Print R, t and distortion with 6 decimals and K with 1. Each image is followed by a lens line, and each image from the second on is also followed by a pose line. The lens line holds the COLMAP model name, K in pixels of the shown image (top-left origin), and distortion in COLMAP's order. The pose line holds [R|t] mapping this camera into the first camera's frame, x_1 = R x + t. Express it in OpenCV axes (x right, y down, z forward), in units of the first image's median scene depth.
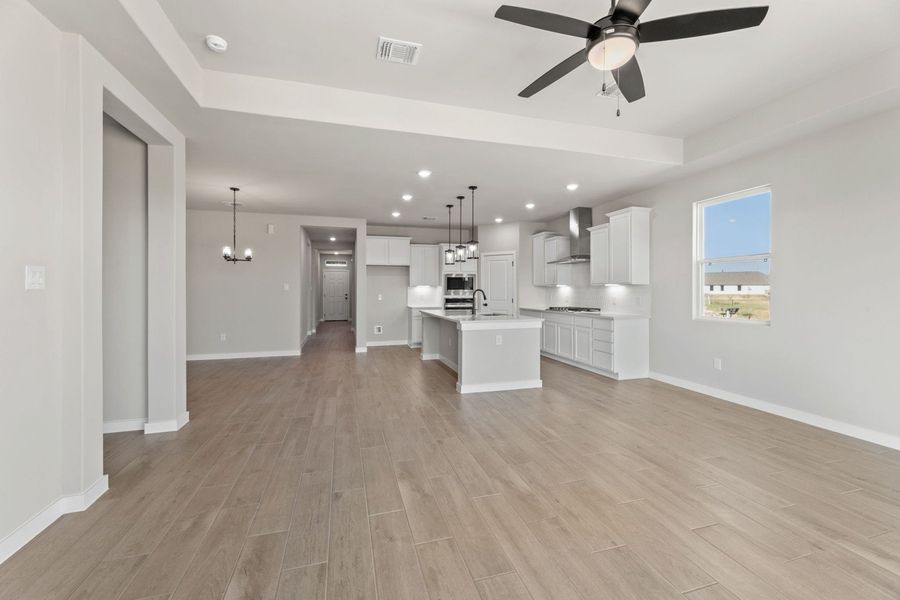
lens RADIAL K [[361.0, 0, 452.5], [0, 361.0, 286.0], [0, 0, 1]] dist [0.003453, 0.001070]
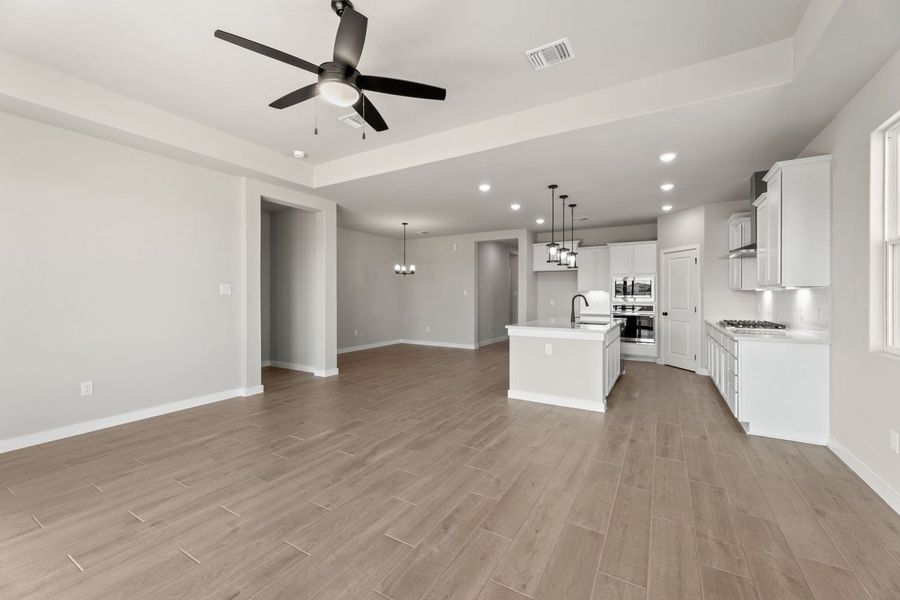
lens RADIAL K [[361.0, 0, 458.3], [0, 361.0, 293.6], [0, 0, 1]] dist [0.003453, 0.001070]
pose [[0.691073, -0.001412, -0.722783, 0.456346], [0.005877, 0.999976, 0.003666, 0.001142], [0.722761, -0.006781, 0.691065, 0.137786]]
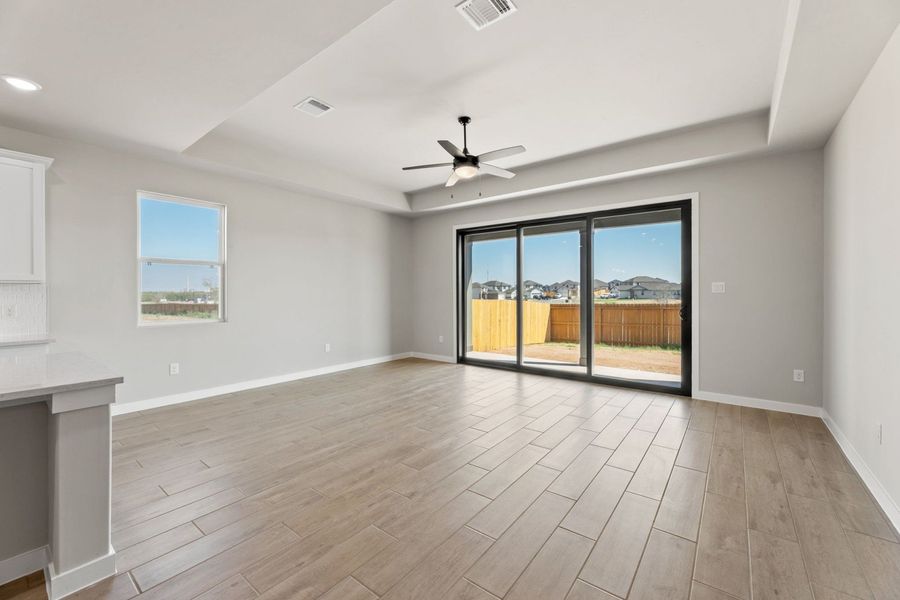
lens RADIAL K [[361.0, 0, 453.5], [0, 361.0, 295.5], [0, 0, 1]] dist [0.003453, 0.001070]
pose [[-0.577375, -0.006885, 0.816450, -0.326210], [-0.007030, 0.999969, 0.003461, 0.006953], [-0.816449, -0.003741, -0.577405, 0.640745]]
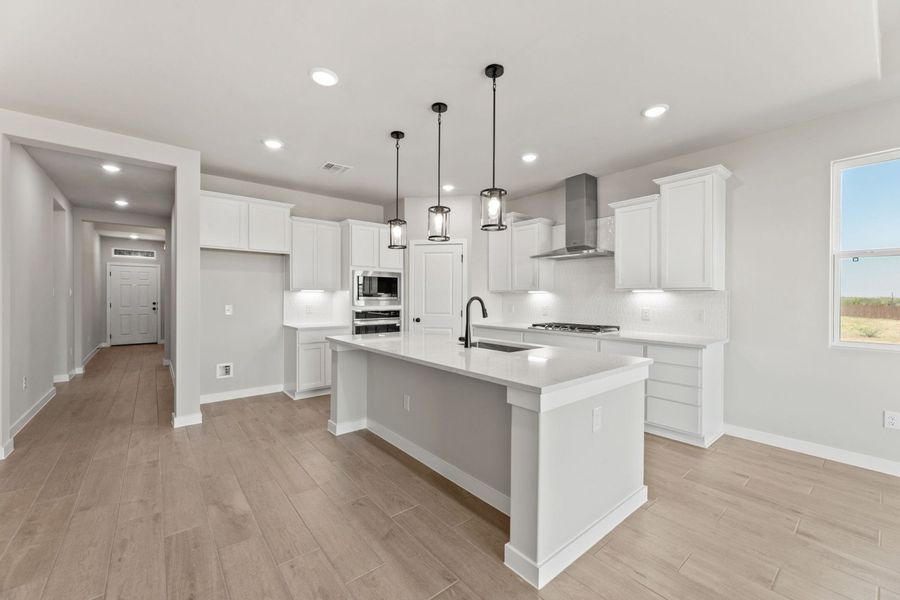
lens RADIAL K [[361.0, 0, 450.2], [0, 361.0, 296.9], [0, 0, 1]] dist [0.003453, 0.001070]
pose [[0.922880, 0.004467, 0.385061, -0.134683], [-0.008803, 0.999916, 0.009499, 0.004168], [-0.384987, -0.012156, 0.922842, 0.486180]]
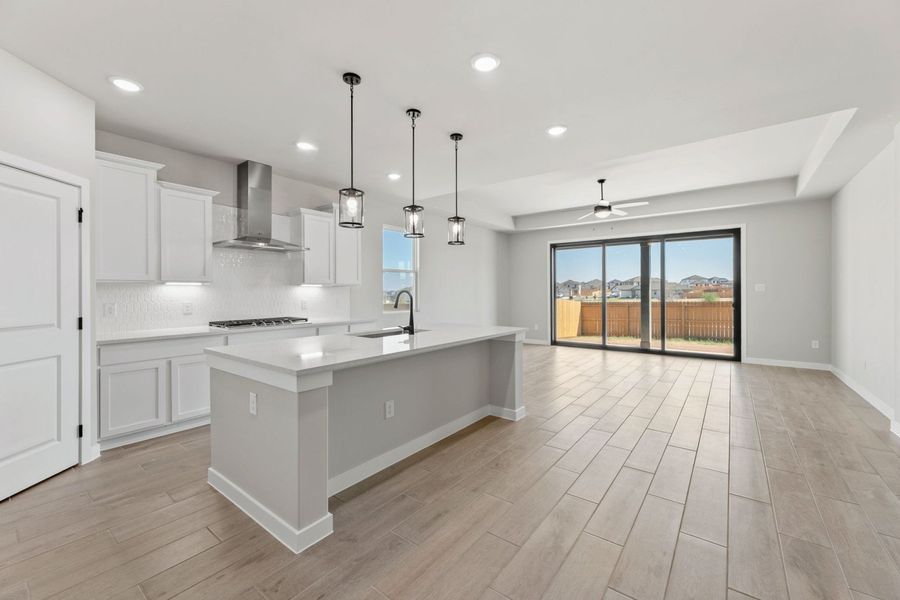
lens RADIAL K [[361.0, 0, 454.5], [0, 361.0, 295.0], [0, 0, 1]] dist [0.003453, 0.001070]
pose [[-0.579220, -0.006510, 0.815145, -0.387910], [-0.006410, 0.999974, 0.003431, 0.012551], [-0.815146, -0.003238, -0.579246, 1.121686]]
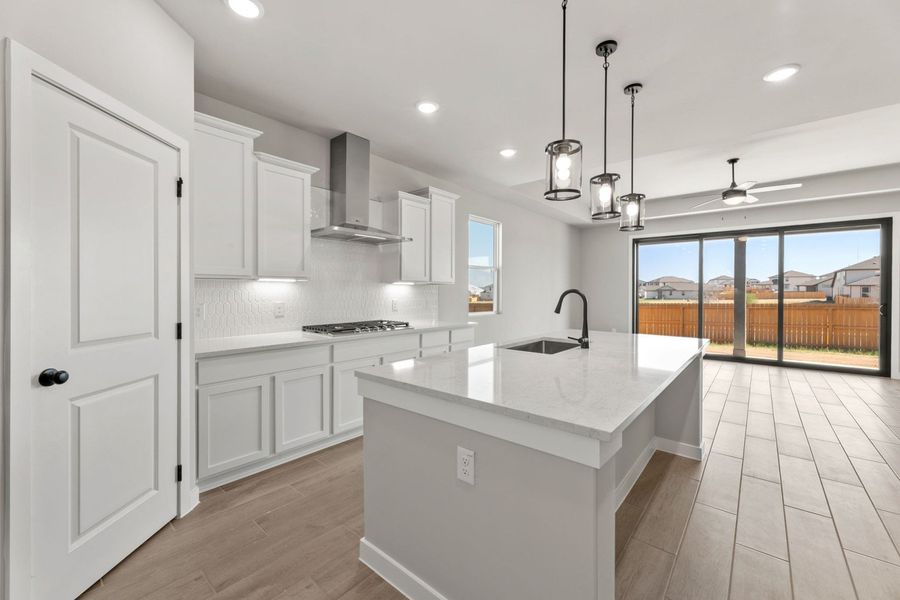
lens RADIAL K [[361.0, 0, 455.8], [0, 361.0, 296.9], [0, 0, 1]] dist [0.003453, 0.001070]
pose [[-0.537398, -0.015376, 0.843189, -0.191619], [-0.012623, 0.999868, 0.010188, 0.013582], [-0.843234, -0.005169, -0.537521, 1.197469]]
